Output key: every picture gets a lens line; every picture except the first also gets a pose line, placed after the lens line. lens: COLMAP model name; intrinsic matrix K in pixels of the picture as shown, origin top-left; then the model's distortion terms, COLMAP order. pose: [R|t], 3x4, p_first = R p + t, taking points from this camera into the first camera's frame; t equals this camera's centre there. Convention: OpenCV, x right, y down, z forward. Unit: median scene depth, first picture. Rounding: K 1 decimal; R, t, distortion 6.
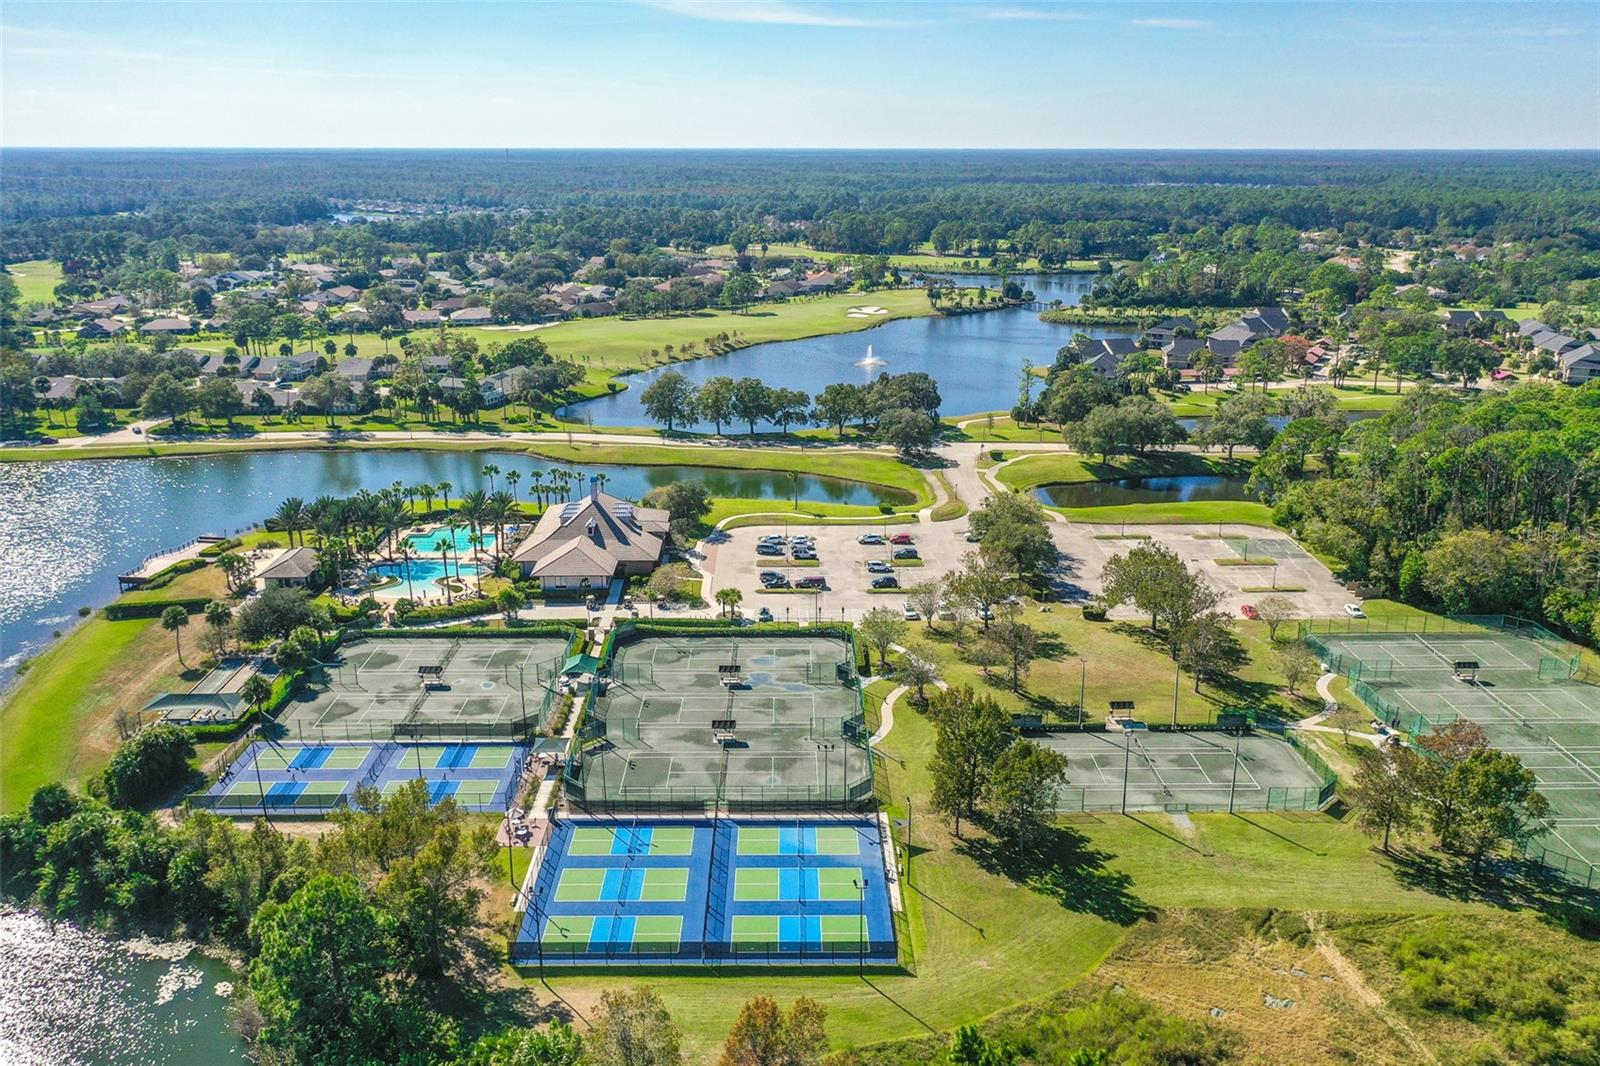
lens RADIAL K [[1250.8, 0, 791.3], [0, 1250.8, 533.3], [0, 0, 1]] dist [0.010053, 0.004865]
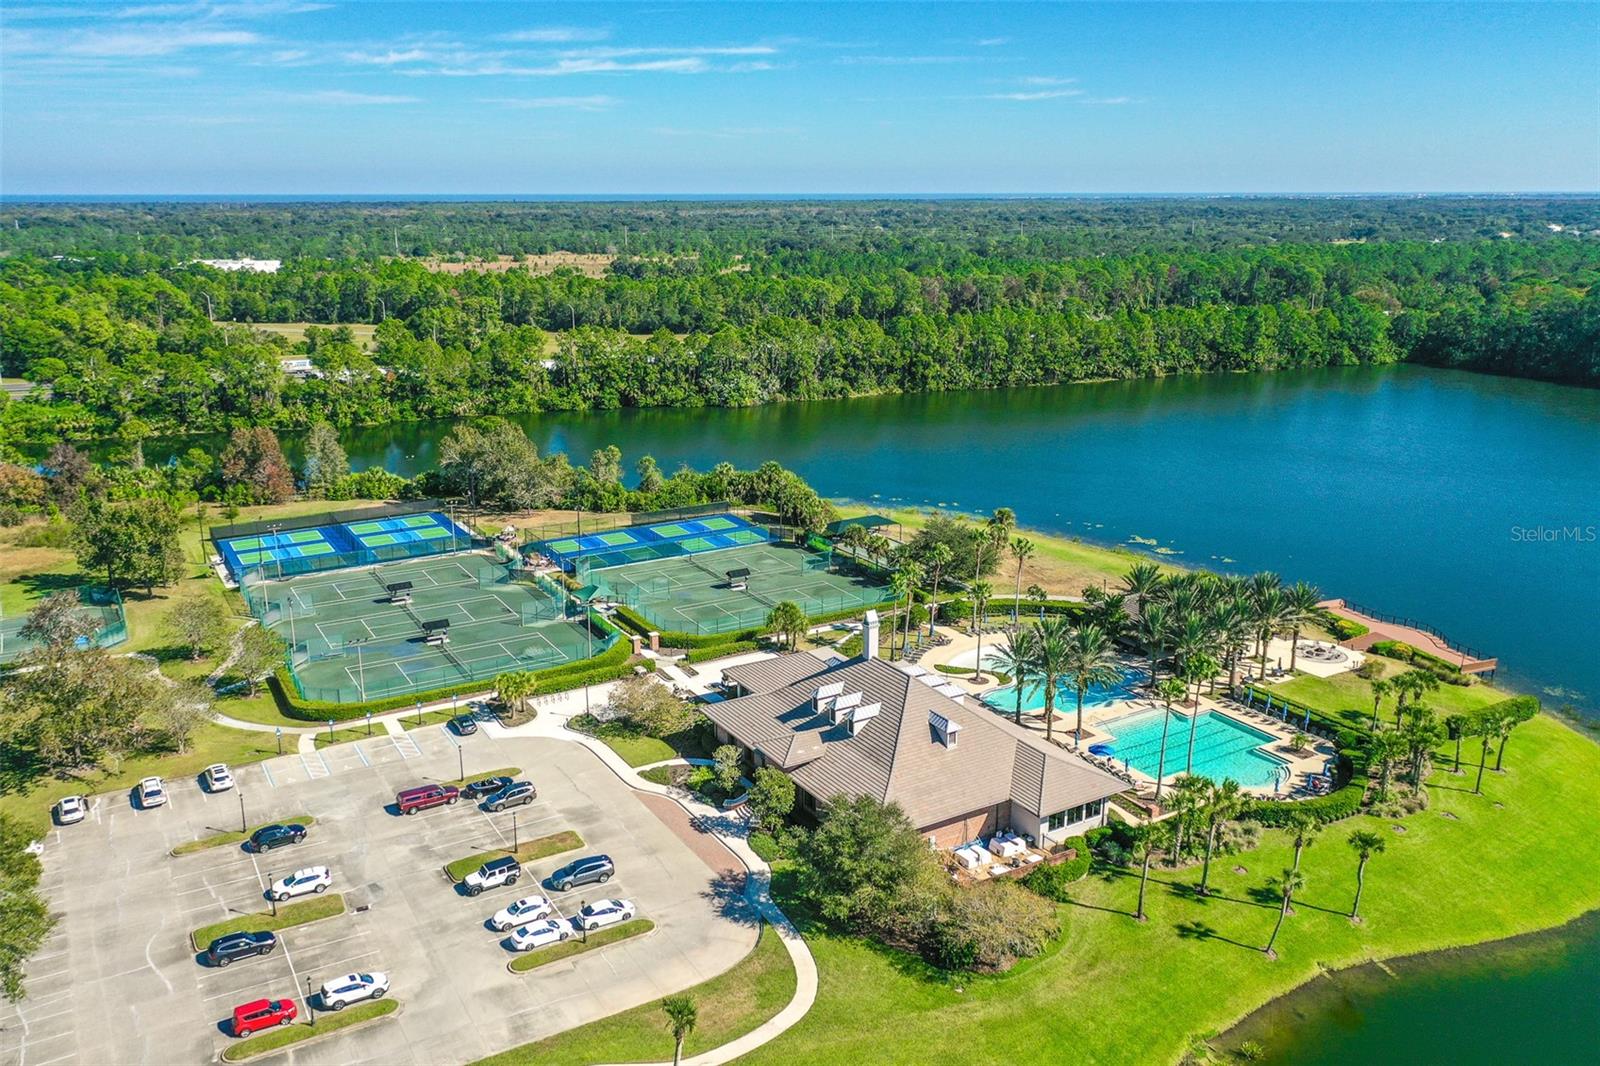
lens RADIAL K [[1250.8, 0, 791.3], [0, 1250.8, 533.3], [0, 0, 1]] dist [0.010053, 0.004865]
pose [[-0.863359, 0.134046, -0.486460, 0.126475], [-0.148255, 0.854131, 0.498478, -0.347595], [0.482320, 0.502485, -0.717549, 1.428000]]
